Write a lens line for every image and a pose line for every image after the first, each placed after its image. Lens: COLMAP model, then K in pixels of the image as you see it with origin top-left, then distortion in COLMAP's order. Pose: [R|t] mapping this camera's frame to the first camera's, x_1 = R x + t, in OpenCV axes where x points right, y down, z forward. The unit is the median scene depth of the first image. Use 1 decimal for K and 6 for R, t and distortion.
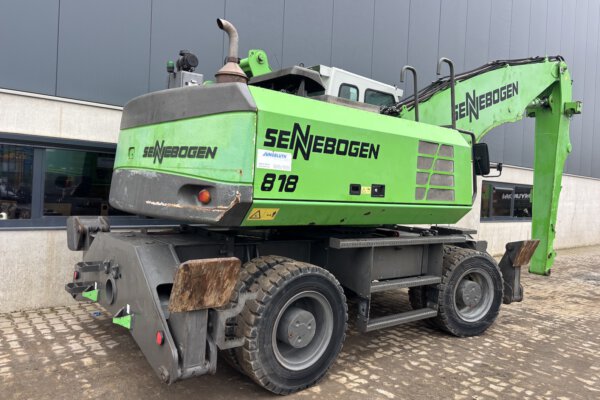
lens RADIAL K [[436.3, 0, 300.0], [0, 436.3, 200.0], [0, 0, 1]] dist [0.045440, -0.058899]
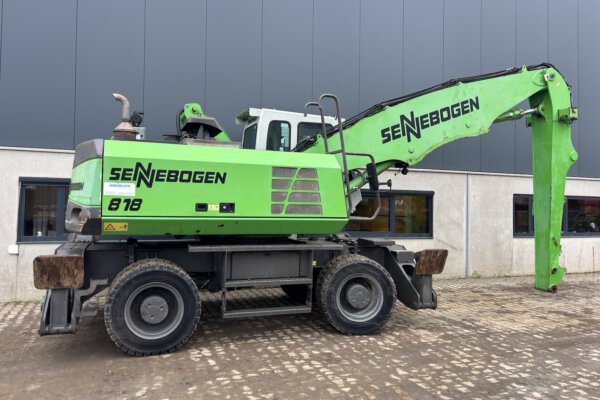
lens RADIAL K [[436.3, 0, 300.0], [0, 436.3, 200.0], [0, 0, 1]] dist [0.045440, -0.058899]
pose [[0.949772, -0.040346, -0.310330, 0.738725], [0.023722, 0.998083, -0.057159, 0.032903], [0.312041, 0.046926, 0.948909, -0.152145]]
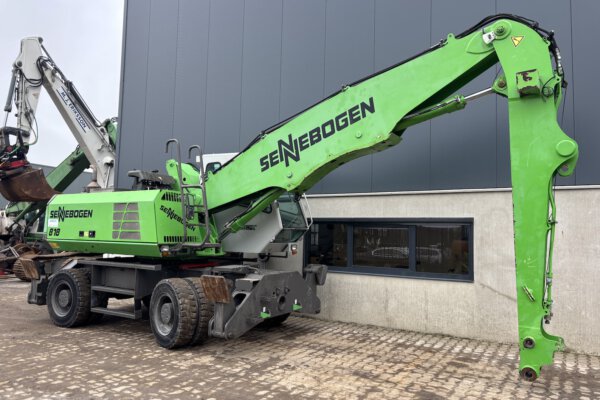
lens RADIAL K [[436.3, 0, 300.0], [0, 436.3, 200.0], [0, 0, 1]] dist [0.045440, -0.058899]
pose [[0.353982, -0.126044, -0.926720, 2.121024], [-0.034296, 0.988461, -0.147542, 0.076686], [0.934623, 0.084010, 0.345575, 1.098898]]
